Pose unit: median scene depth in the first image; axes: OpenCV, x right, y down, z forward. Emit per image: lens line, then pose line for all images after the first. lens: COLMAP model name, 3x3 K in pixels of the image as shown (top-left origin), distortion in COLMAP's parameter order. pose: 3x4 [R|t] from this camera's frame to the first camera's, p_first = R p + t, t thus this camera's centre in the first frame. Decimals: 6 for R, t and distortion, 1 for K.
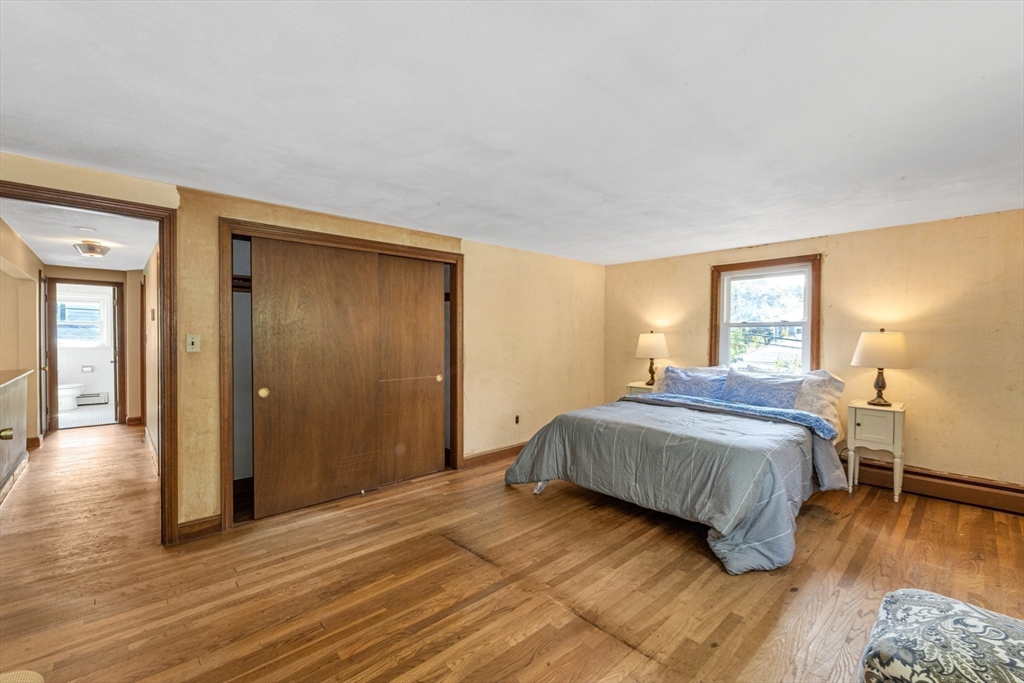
lens RADIAL K [[431.4, 0, 517.5], [0, 431.4, 343.3], [0, 0, 1]] dist [0.006720, 0.000129]
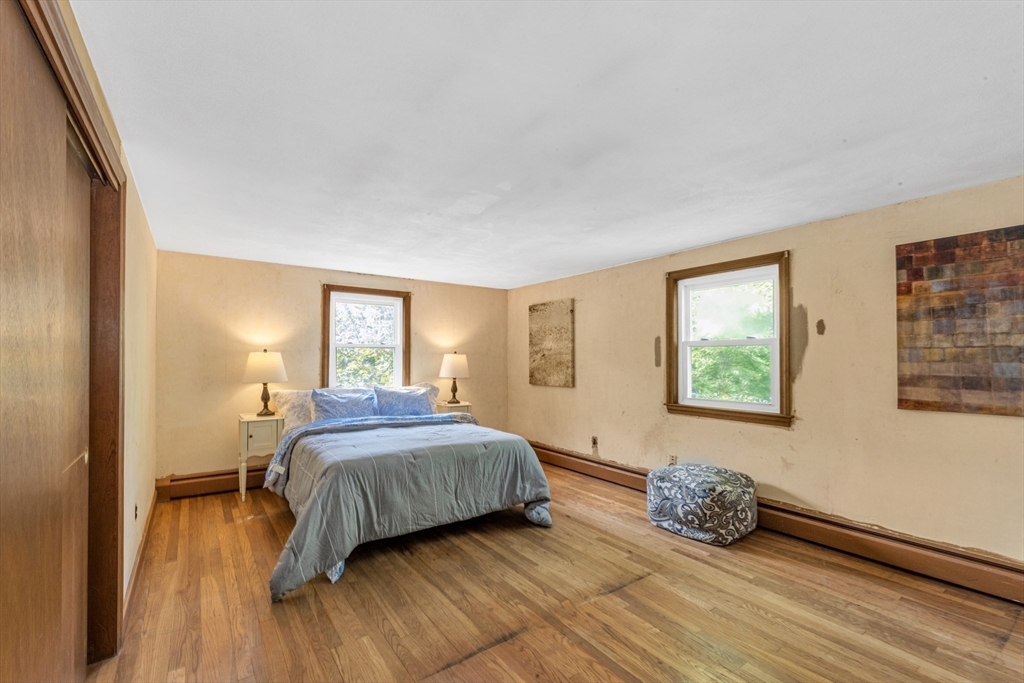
lens RADIAL K [[431.4, 0, 499.6], [0, 431.4, 352.2], [0, 0, 1]] dist [0.006720, 0.000129]
pose [[0.155162, 0.011338, 0.987824, -0.725916], [0.010024, 0.999865, -0.013051, -0.013113], [-0.987838, 0.011926, 0.155028, 0.738005]]
